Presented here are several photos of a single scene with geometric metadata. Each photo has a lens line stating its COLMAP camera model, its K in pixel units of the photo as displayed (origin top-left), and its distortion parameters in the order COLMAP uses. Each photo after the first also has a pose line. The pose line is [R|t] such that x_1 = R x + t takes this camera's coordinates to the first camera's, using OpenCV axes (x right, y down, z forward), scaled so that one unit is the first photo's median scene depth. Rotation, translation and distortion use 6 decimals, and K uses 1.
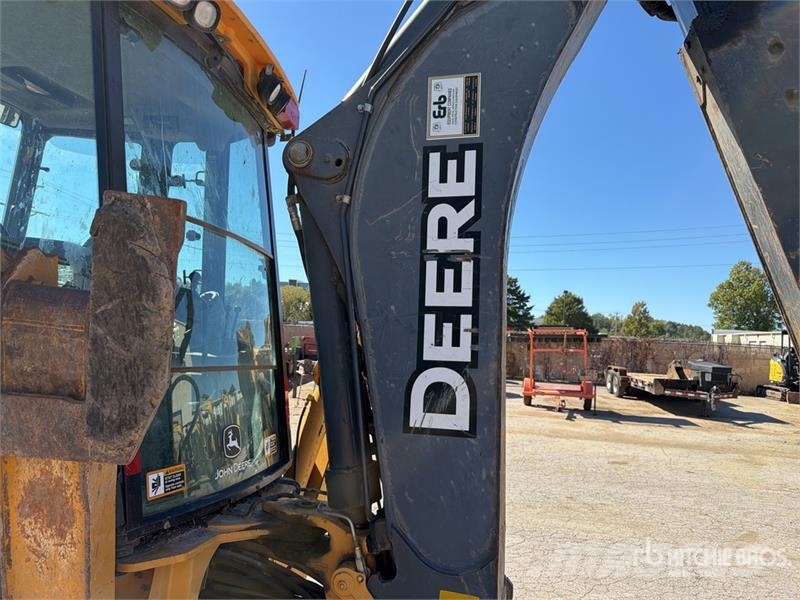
lens RADIAL K [[565.9, 0, 403.4], [0, 565.9, 303.8], [0, 0, 1]] dist [0.120256, -0.187870]
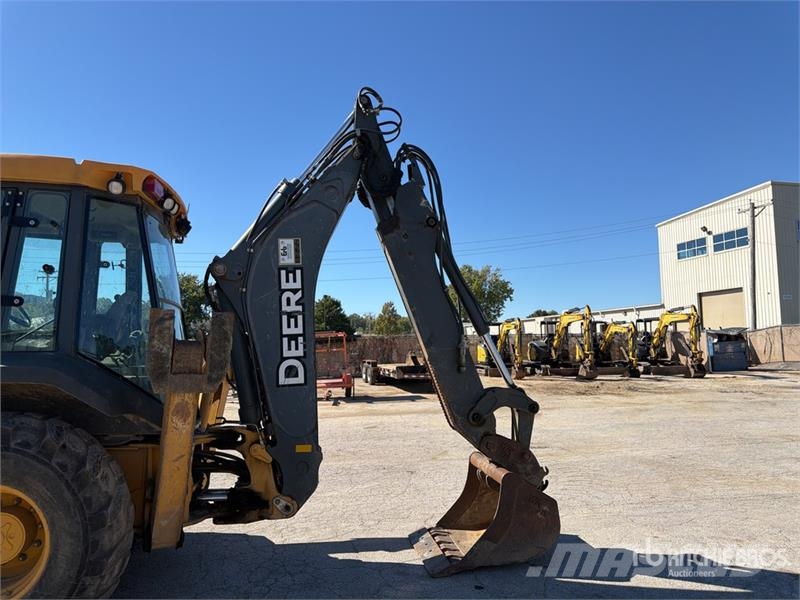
lens RADIAL K [[567.3, 0, 400.9], [0, 567.3, 298.1], [0, 0, 1]] dist [0.092058, -0.122644]
pose [[0.915980, -0.039085, 0.399315, -0.407465], [0.045950, 0.998915, -0.007629, -0.095874], [-0.398583, 0.025337, 0.916782, -1.254268]]
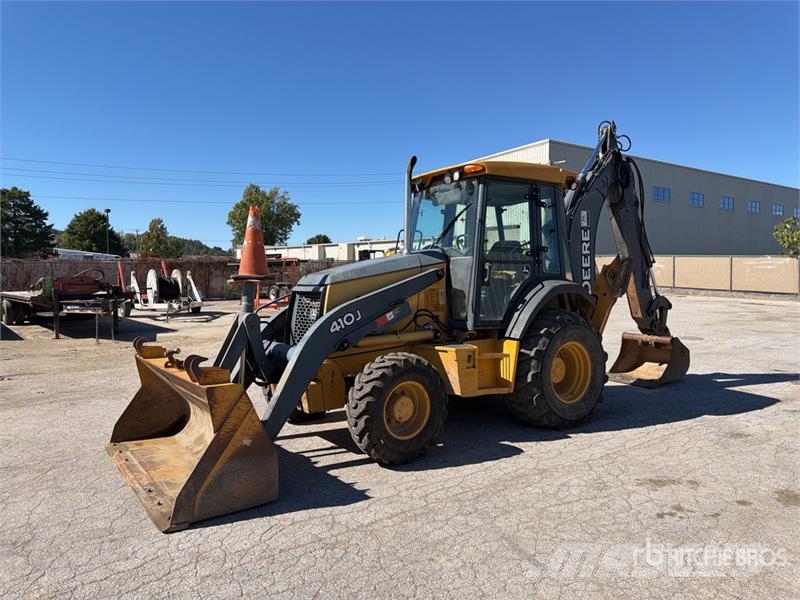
lens RADIAL K [[571.7, 0, 400.2], [0, 571.7, 296.2], [0, 0, 1]] dist [0.122703, -0.192059]
pose [[0.680808, -0.094696, 0.726315, -3.545038], [-0.003005, 0.991238, 0.132053, -0.302260], [-0.732456, -0.092085, 0.674558, -0.814539]]
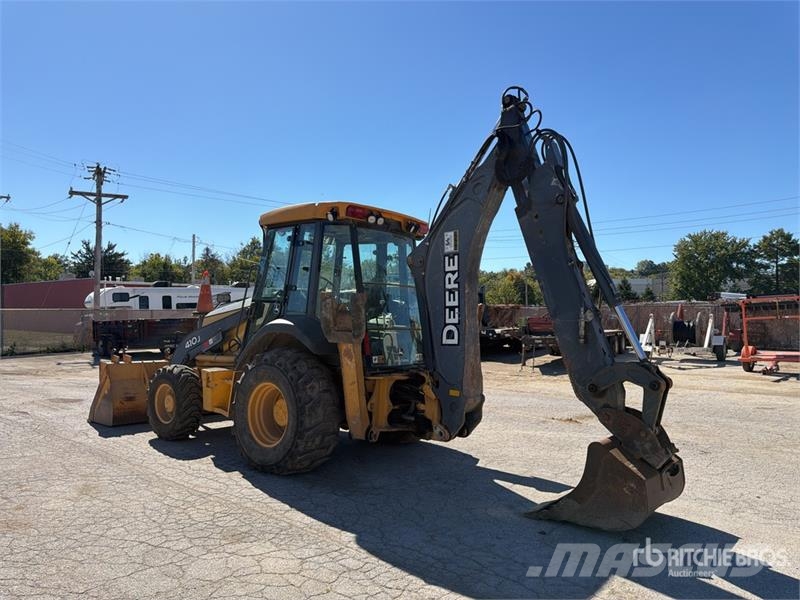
lens RADIAL K [[567.3, 0, 400.9], [0, 567.3, 298.1], [0, 0, 1]] dist [0.092058, -0.122644]
pose [[0.883454, -0.067373, -0.463649, 1.133147], [0.077297, 0.997005, 0.002408, -0.059642], [0.462098, -0.037966, 0.886016, -1.689196]]
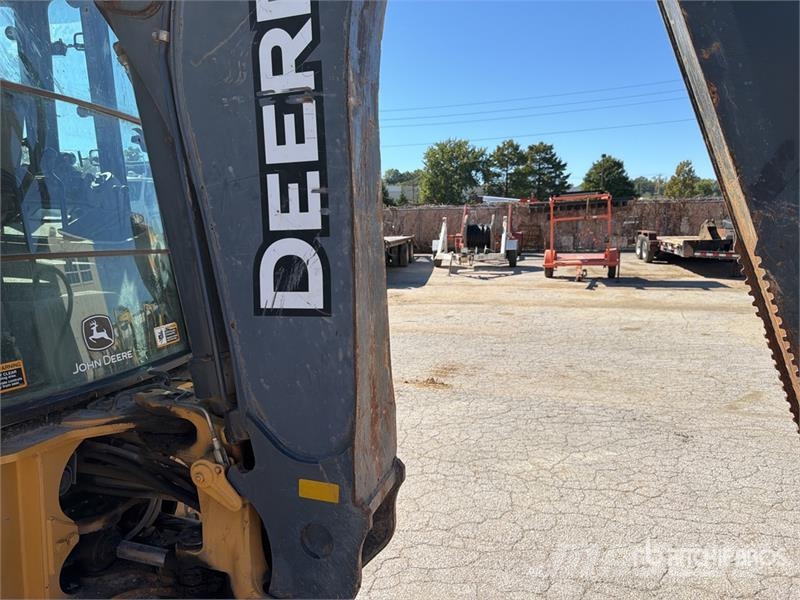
lens RADIAL K [[568.7, 0, 398.0], [0, 568.7, 302.7], [0, 0, 1]] dist [0.106774, -0.183300]
pose [[0.995441, -0.056254, -0.077025, 0.247435], [0.070750, 0.977084, 0.200752, 0.040721], [0.063967, -0.205286, 0.976609, 0.139603]]
